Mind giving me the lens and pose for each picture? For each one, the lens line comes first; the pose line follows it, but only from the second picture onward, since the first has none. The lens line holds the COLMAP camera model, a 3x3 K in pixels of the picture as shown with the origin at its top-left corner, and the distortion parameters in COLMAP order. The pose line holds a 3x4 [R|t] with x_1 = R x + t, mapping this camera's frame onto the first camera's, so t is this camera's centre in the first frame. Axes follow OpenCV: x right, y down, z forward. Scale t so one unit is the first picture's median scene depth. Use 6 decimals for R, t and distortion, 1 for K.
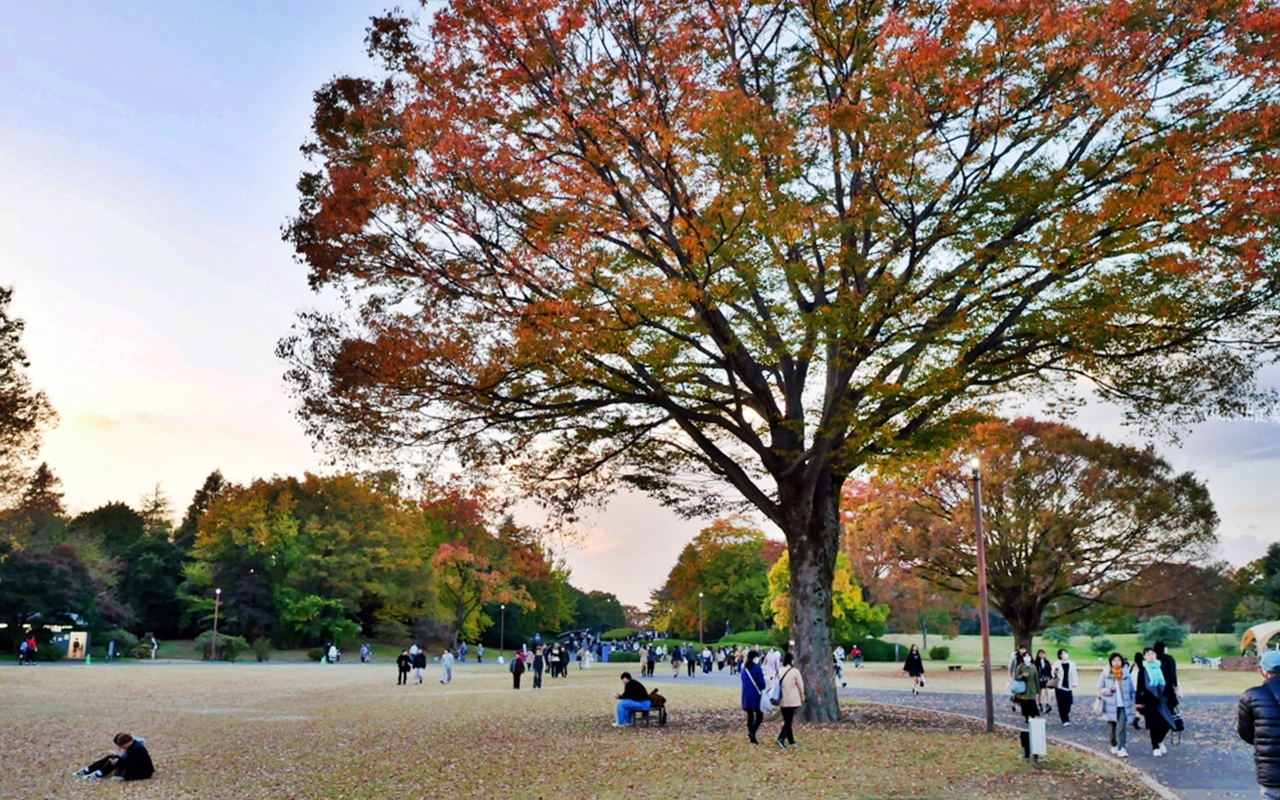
lens RADIAL K [[1151.1, 0, 640.0], [0, 1151.1, 400.0], [0, 0, 1]] dist [-0.008570, -0.010255]
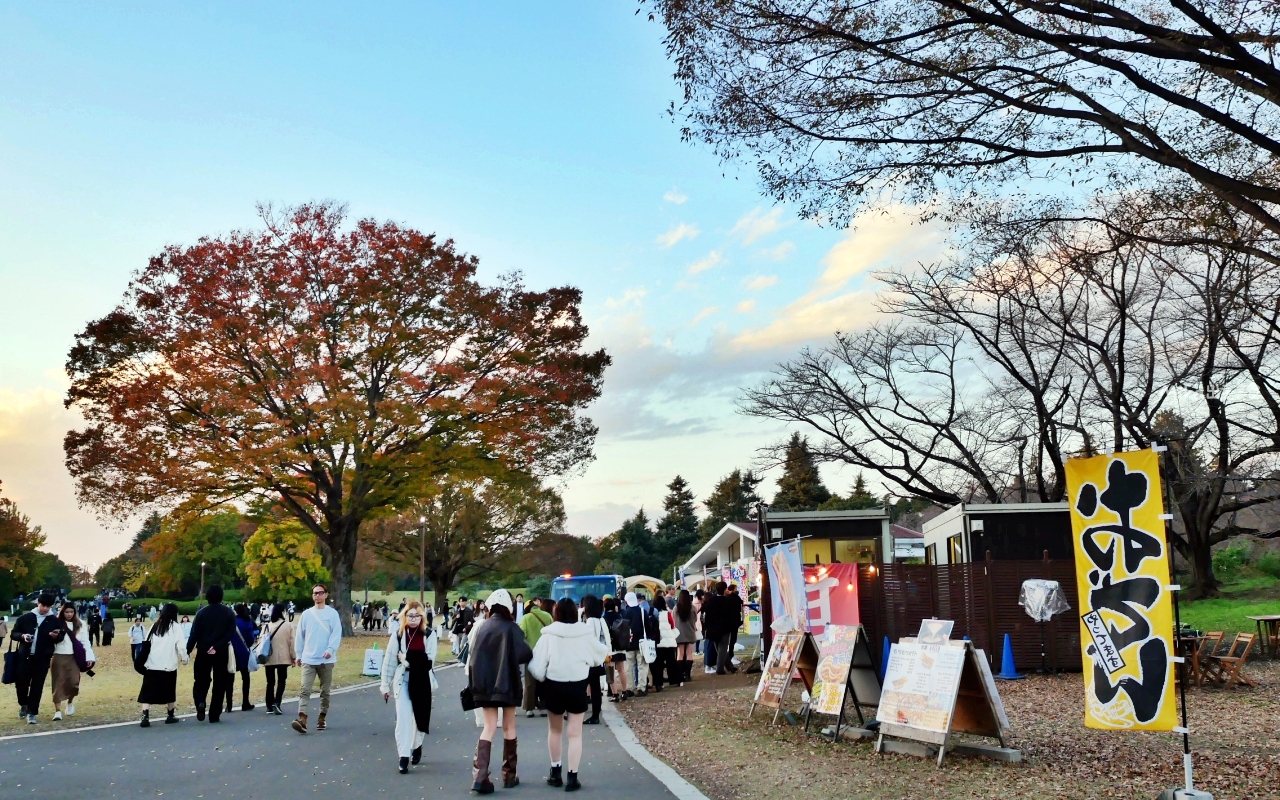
lens RADIAL K [[1151.1, 0, 640.0], [0, 1151.1, 400.0], [0, 0, 1]] dist [-0.008570, -0.010255]
pose [[0.885540, 0.059963, 0.460677, -0.108302], [-0.078267, 0.996717, 0.020714, -0.073033], [-0.457923, -0.054399, 0.887326, -0.330788]]
